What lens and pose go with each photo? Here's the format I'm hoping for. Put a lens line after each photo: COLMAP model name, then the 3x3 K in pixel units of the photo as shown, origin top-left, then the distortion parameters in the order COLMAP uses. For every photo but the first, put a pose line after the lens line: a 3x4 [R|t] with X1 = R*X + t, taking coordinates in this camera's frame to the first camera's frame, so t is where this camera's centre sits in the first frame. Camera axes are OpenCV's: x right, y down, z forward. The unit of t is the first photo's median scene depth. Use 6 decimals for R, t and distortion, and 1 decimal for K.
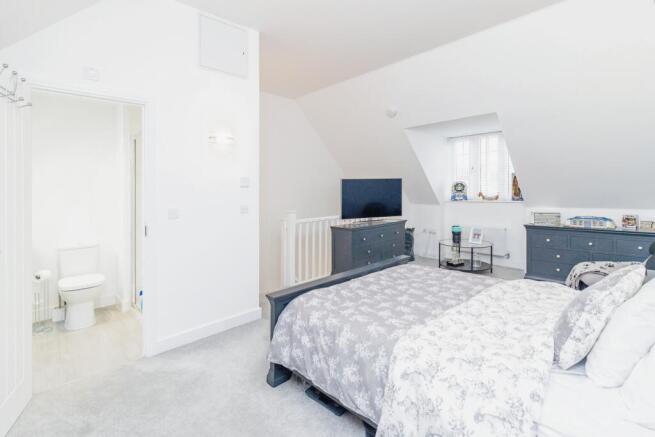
lens RADIAL K [[317.7, 0, 326.6], [0, 317.7, 186.0], [0, 0, 1]] dist [-0.004256, -0.000647]
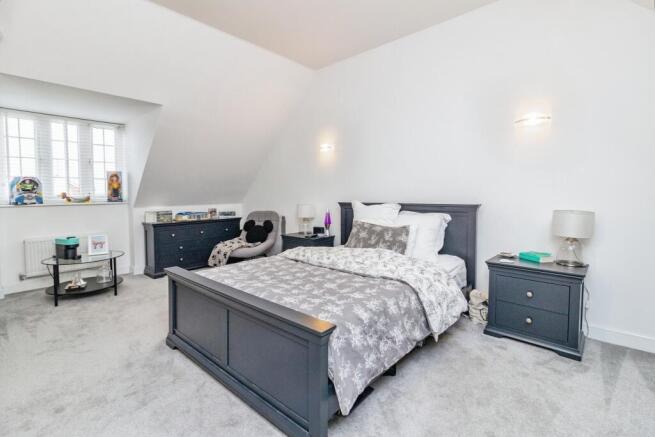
lens RADIAL K [[303.0, 0, 332.1], [0, 303.0, 215.0], [0, 0, 1]] dist [0.000444, 0.000016]
pose [[-0.089067, -0.059646, 0.994238, -0.399819], [-0.006684, 0.998219, 0.059286, 0.032351], [-0.996003, -0.001365, -0.089307, 0.519926]]
